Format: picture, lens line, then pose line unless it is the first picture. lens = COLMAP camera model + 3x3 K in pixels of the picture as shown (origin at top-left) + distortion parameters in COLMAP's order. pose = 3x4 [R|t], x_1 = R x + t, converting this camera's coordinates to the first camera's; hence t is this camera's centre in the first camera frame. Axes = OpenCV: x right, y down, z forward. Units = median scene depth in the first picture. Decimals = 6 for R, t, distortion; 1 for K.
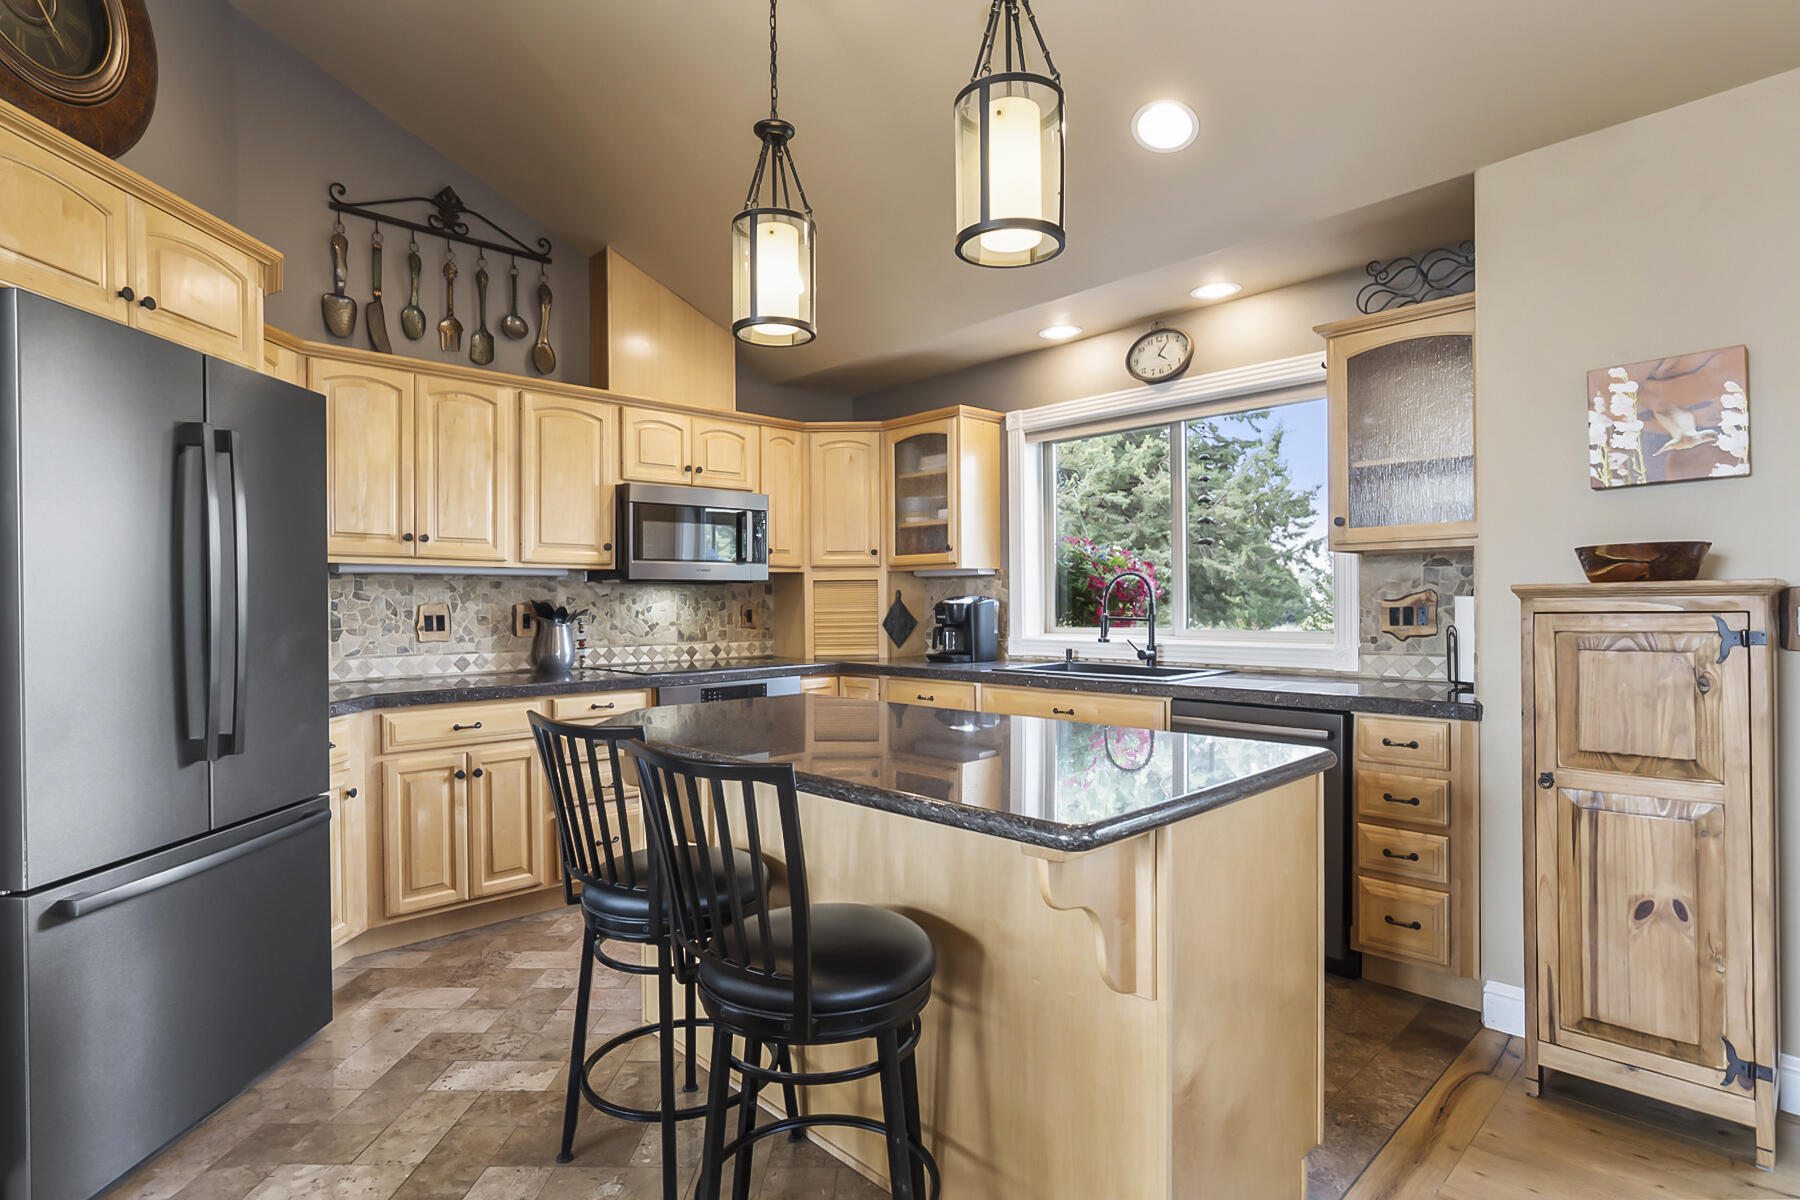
lens RADIAL K [[916.8, 0, 890.2], [0, 916.8, 609.0], [0, 0, 1]] dist [-0.015467, 0.001458]
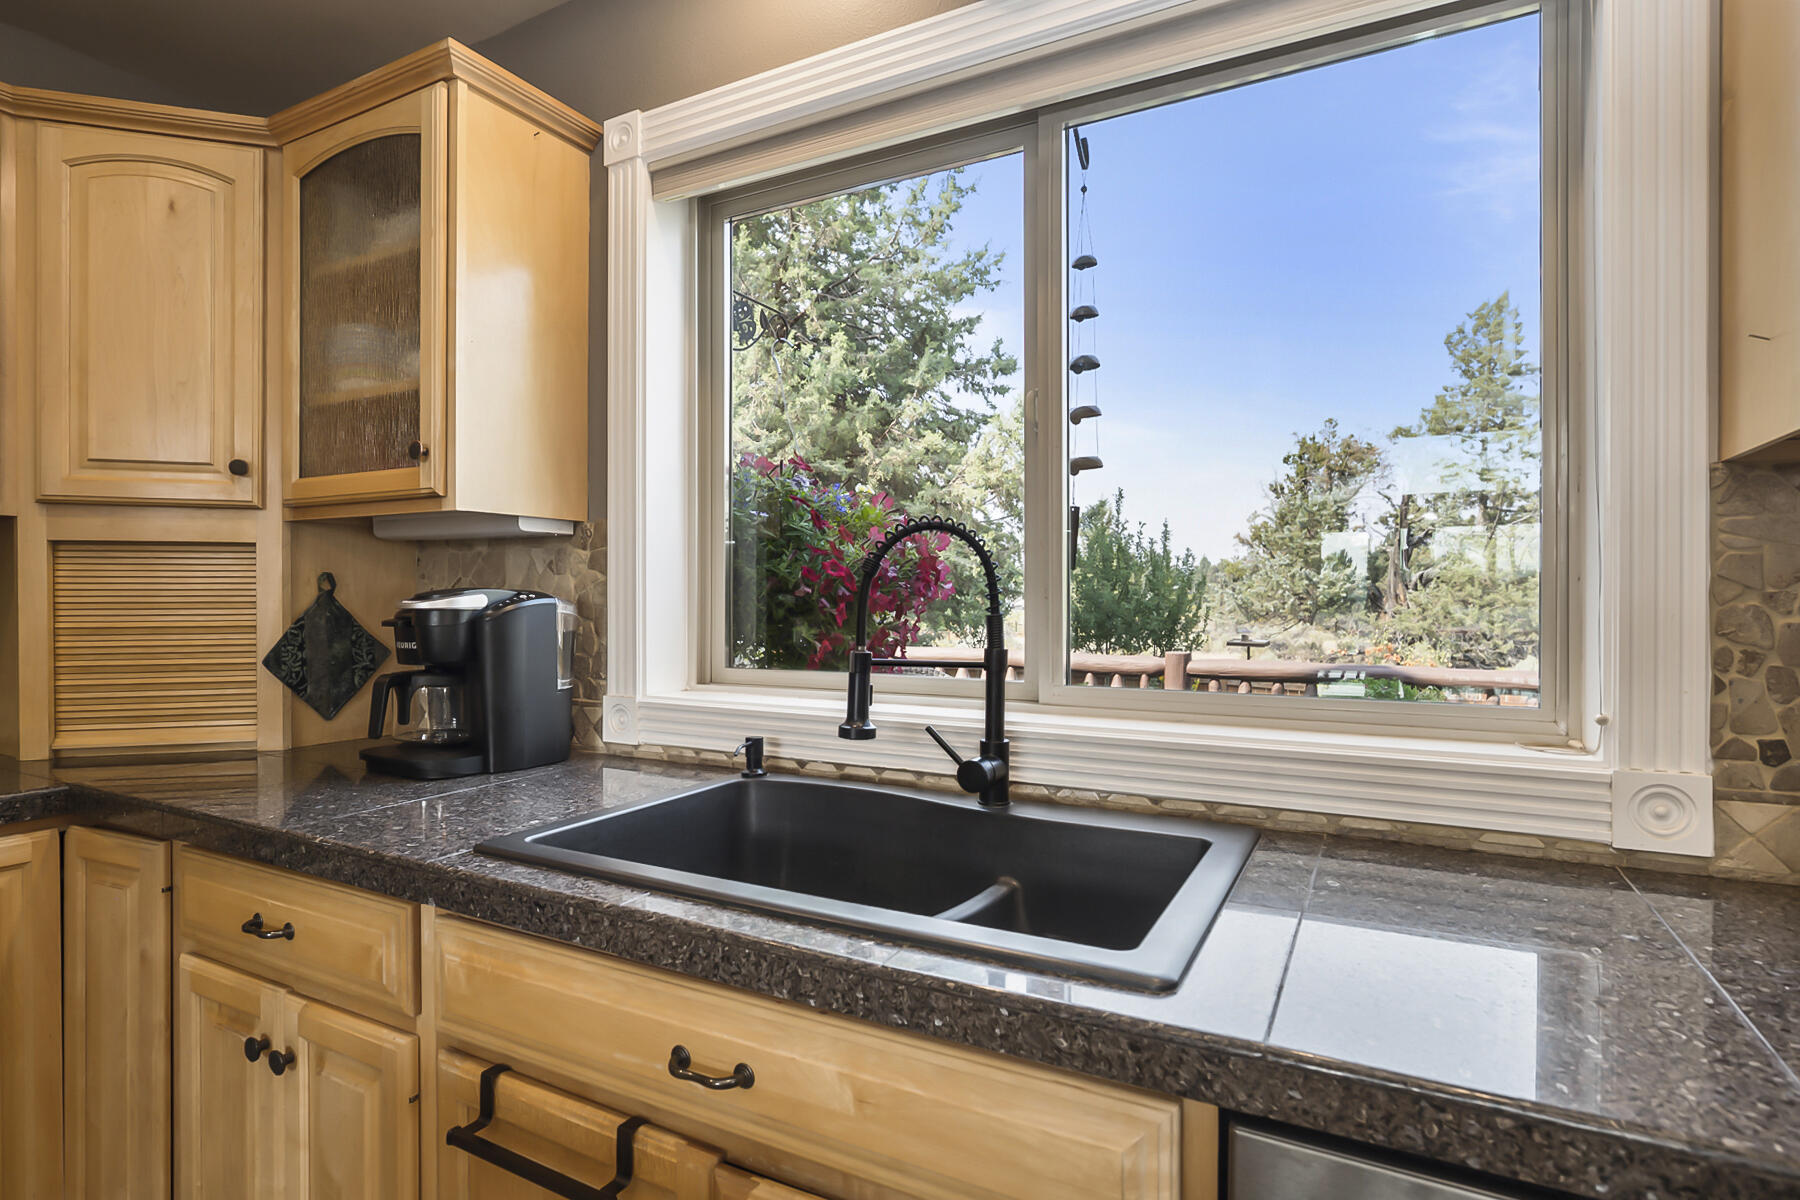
lens RADIAL K [[910.5, 0, 895.9], [0, 910.5, 600.7], [0, 0, 1]] dist [-0.021809, 0.012625]
pose [[0.948984, 0.009438, 0.315182, 0.135660], [-0.007747, 0.999948, -0.006618, -0.008888], [-0.315228, 0.003839, 0.949008, 0.645920]]
